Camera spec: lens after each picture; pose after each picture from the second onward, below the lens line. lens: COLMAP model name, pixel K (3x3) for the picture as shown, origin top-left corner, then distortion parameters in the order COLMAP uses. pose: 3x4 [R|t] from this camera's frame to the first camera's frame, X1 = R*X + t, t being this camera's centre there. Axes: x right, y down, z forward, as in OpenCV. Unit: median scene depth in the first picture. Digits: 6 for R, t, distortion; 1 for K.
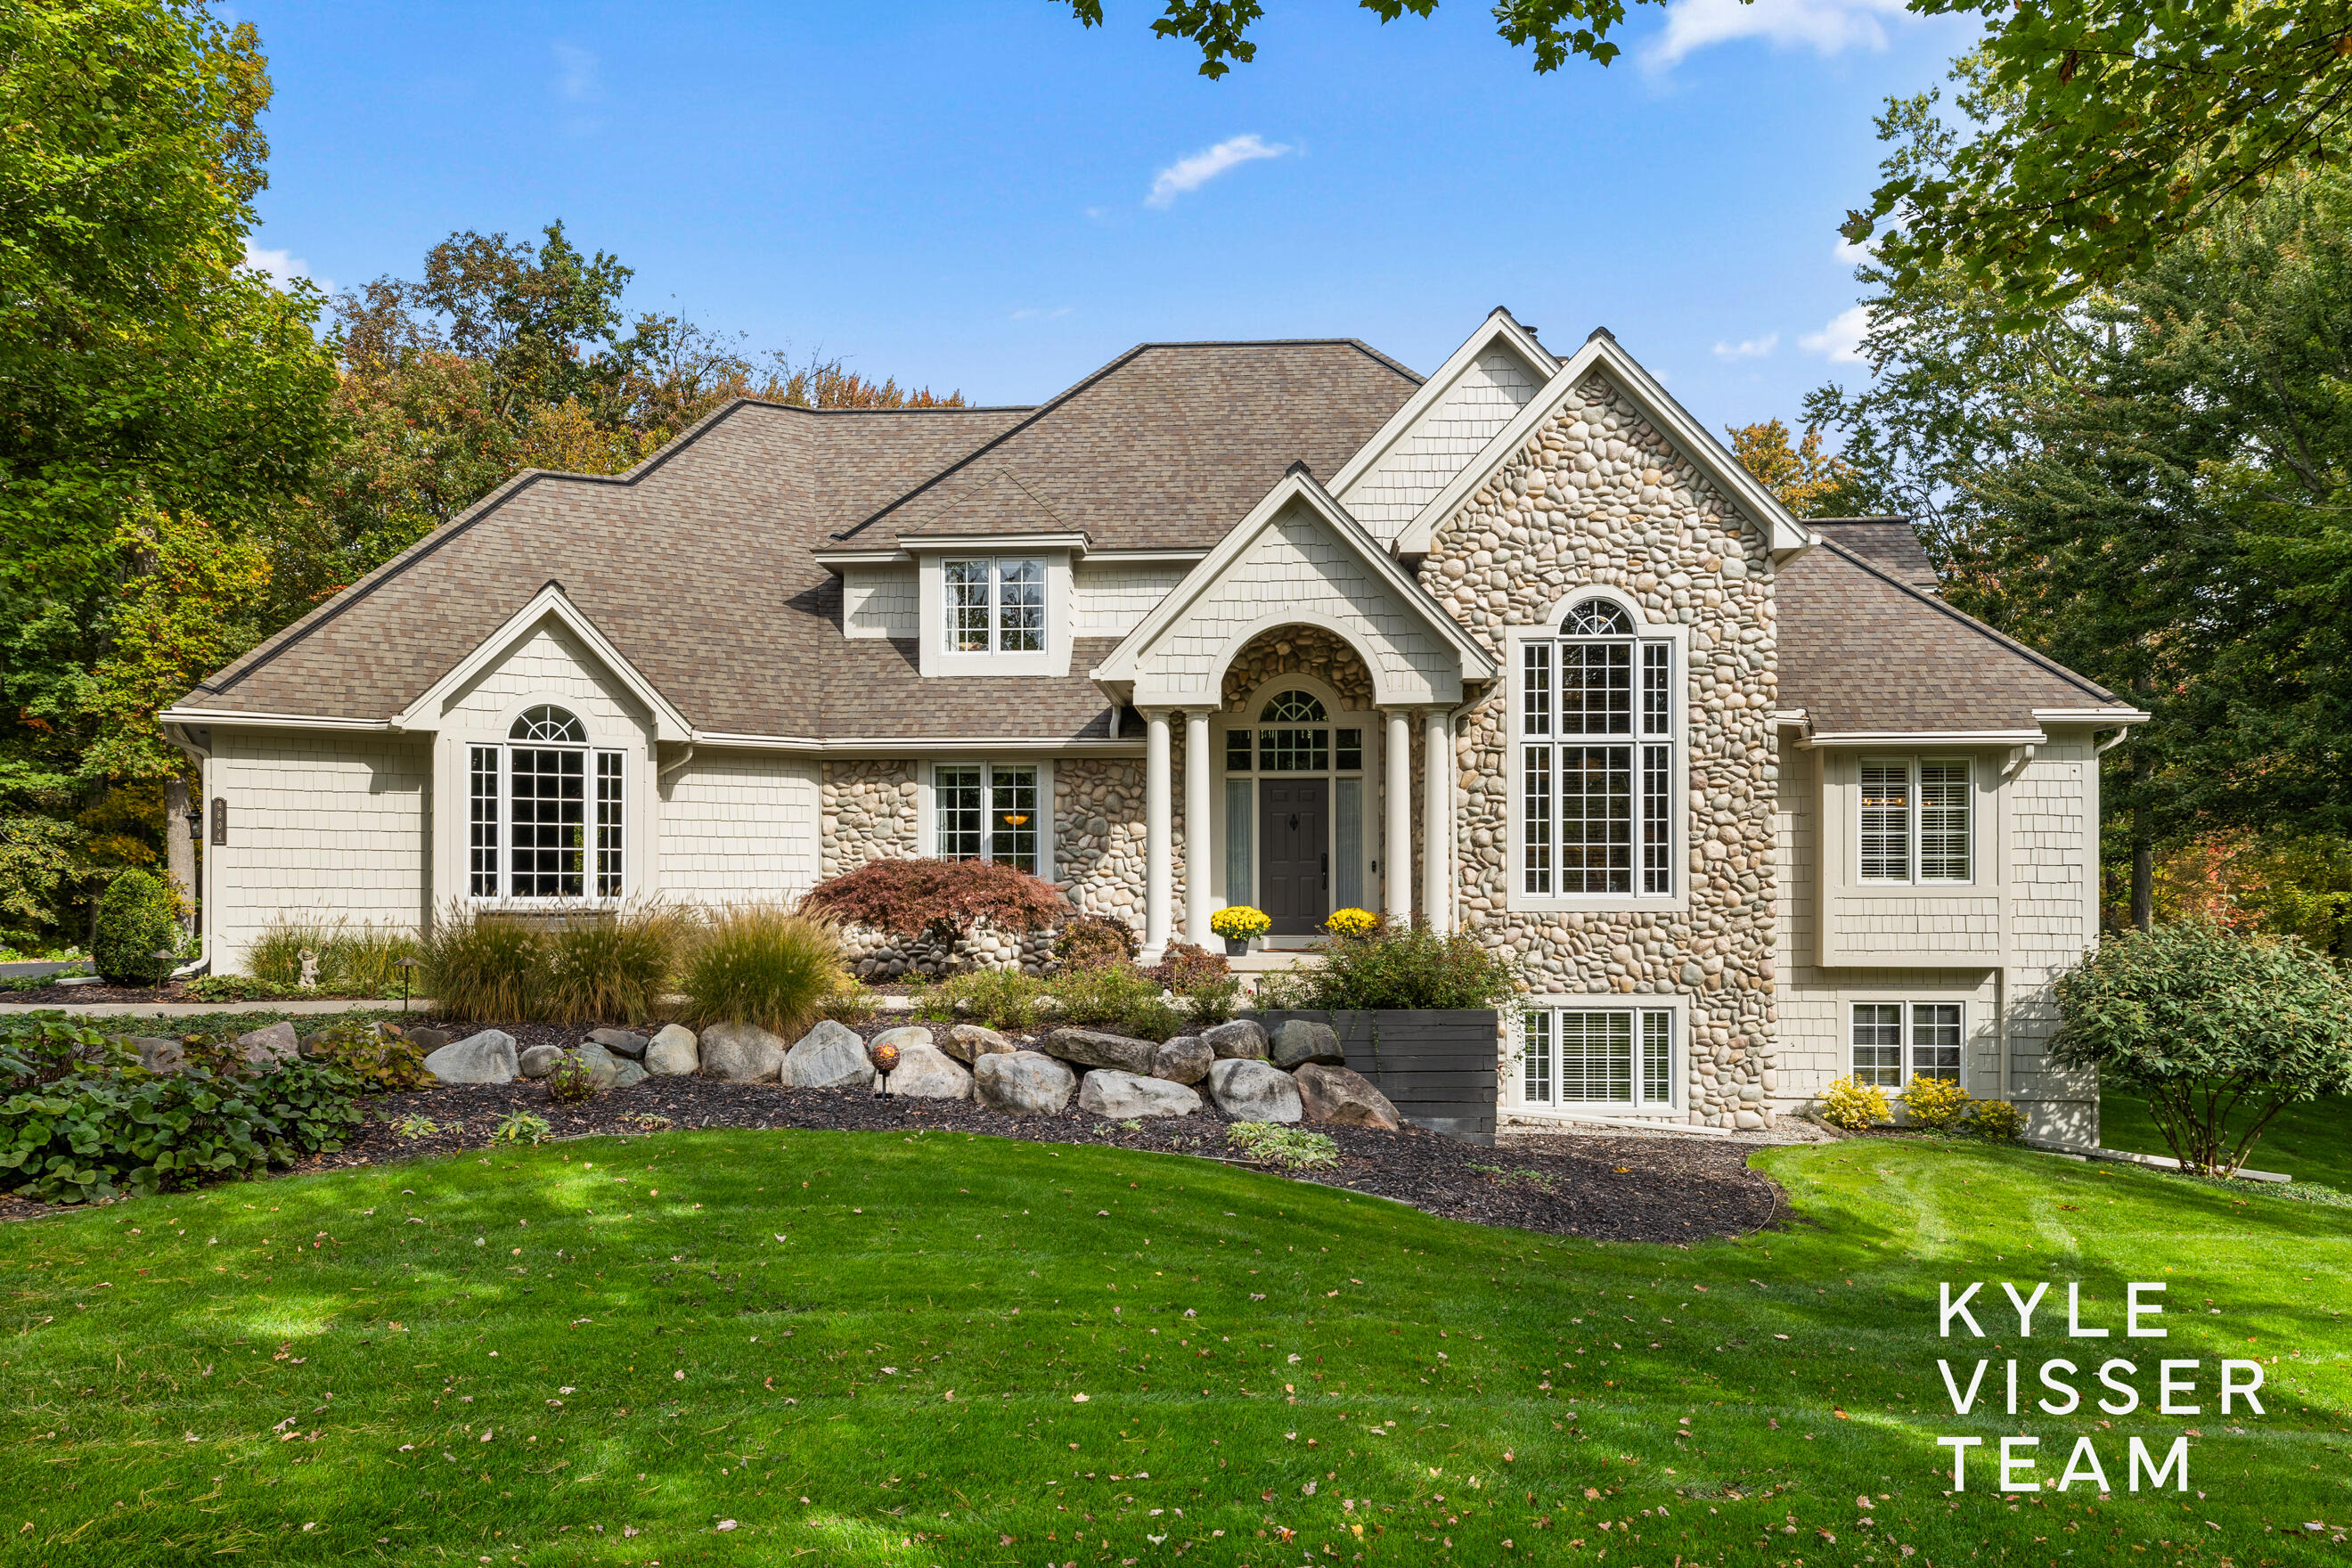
lens RADIAL K [[1610.3, 0, 1176.4], [0, 1610.3, 904.0], [0, 0, 1]] dist [-0.004534, -0.000152]
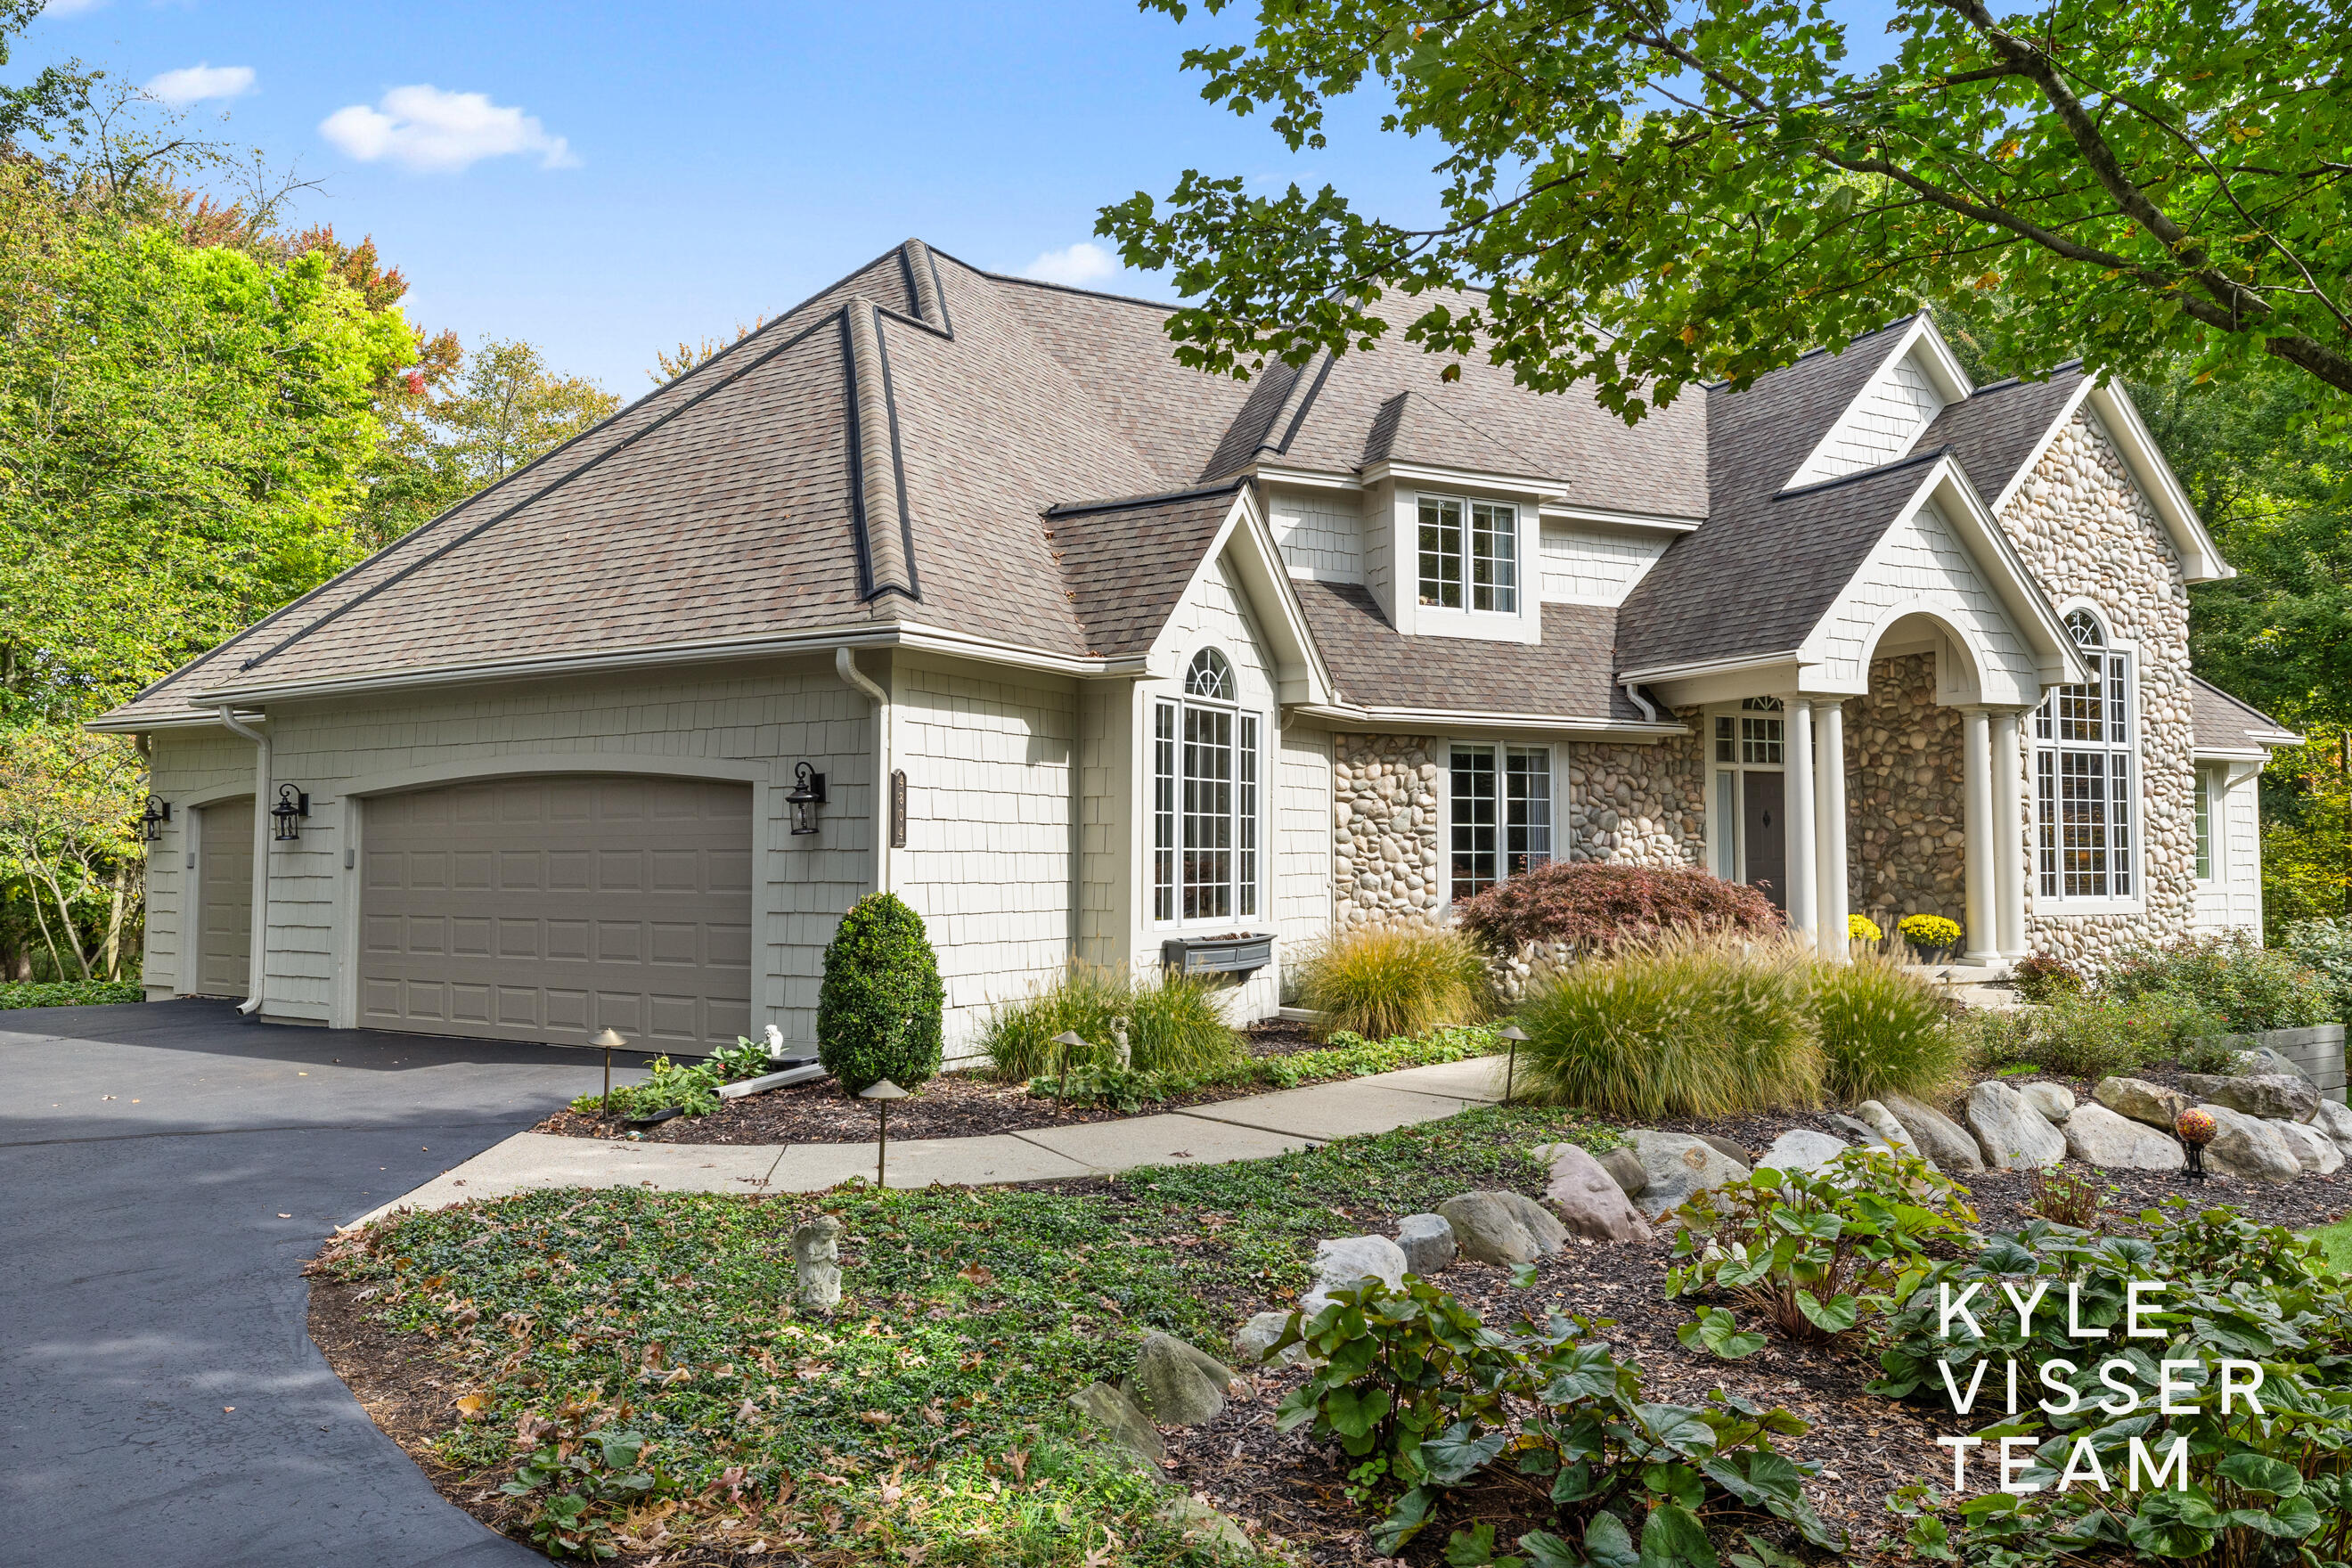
lens RADIAL K [[1641.1, 0, 1176.0], [0, 1641.1, 784.0], [0, 0, 1]] dist [-0.001876, -0.000983]
pose [[0.868978, 0.022809, 0.494325, -0.757226], [-0.000416, 0.998970, -0.045363, -0.030438], [-0.494851, 0.039214, 0.868093, 0.380265]]
